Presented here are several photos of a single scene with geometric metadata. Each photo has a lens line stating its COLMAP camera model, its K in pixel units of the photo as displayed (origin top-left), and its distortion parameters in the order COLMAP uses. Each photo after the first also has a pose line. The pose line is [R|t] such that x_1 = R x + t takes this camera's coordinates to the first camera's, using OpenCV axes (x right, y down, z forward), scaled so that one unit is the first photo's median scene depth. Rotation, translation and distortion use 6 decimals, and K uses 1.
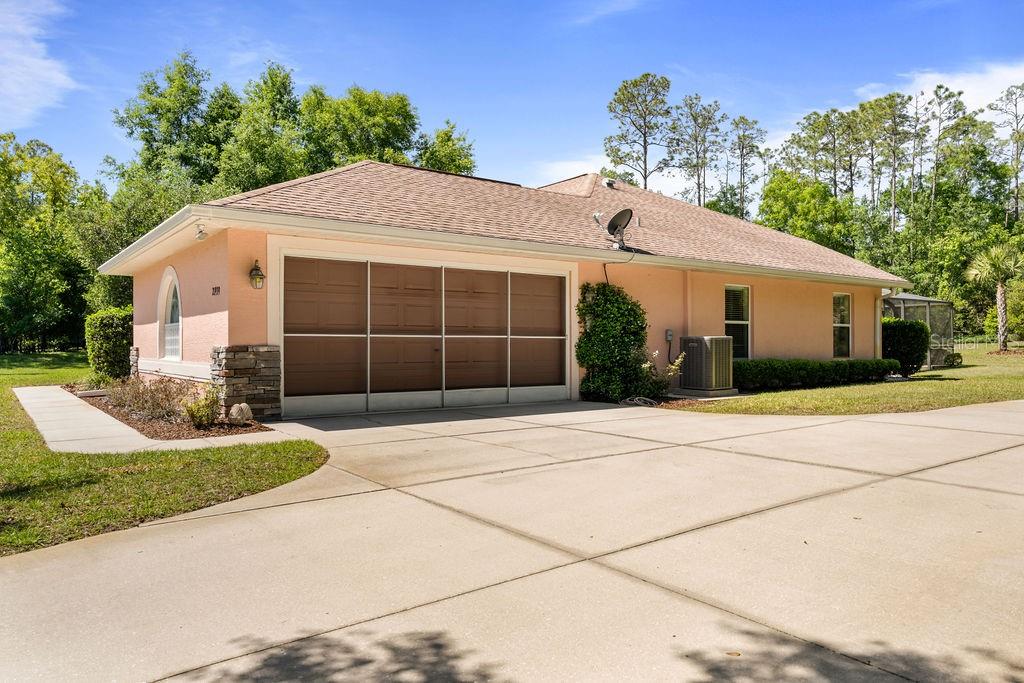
lens RADIAL K [[706.1, 0, 512.0], [0, 706.1, 341.5], [0, 0, 1]] dist [0.003872, -0.000732]
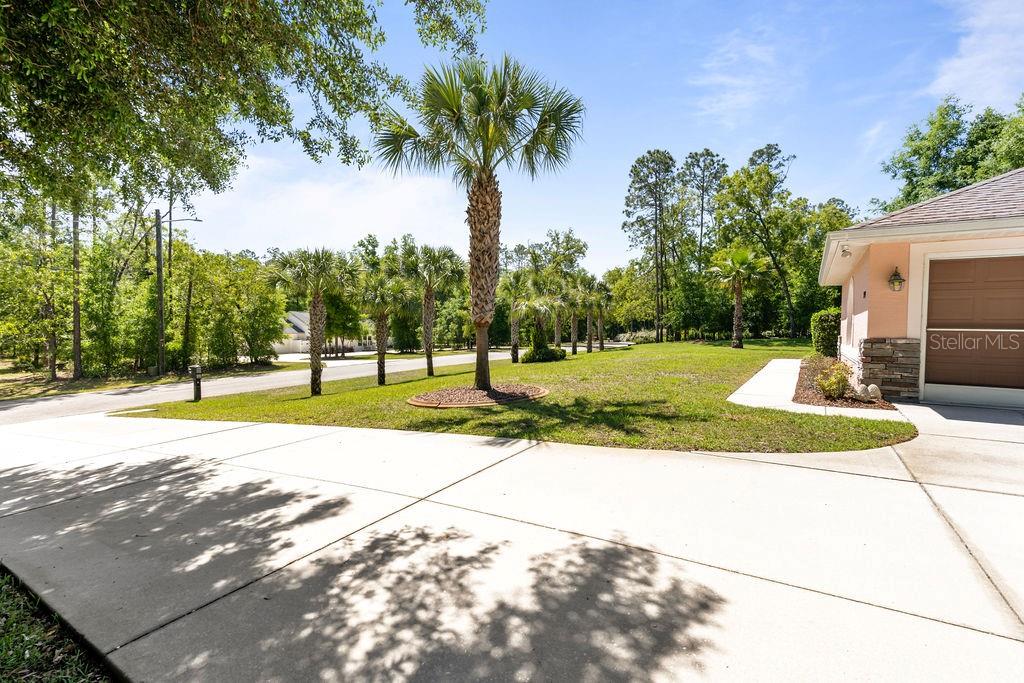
lens RADIAL K [[453.6, 0, 512.0], [0, 453.6, 341.5], [0, 0, 1]] dist [-0.002051, -0.000702]
pose [[0.367949, 0.032772, -0.929268, 0.113004], [-0.009038, 0.999458, 0.031669, -0.006938], [0.929802, -0.003253, 0.368046, 0.104919]]
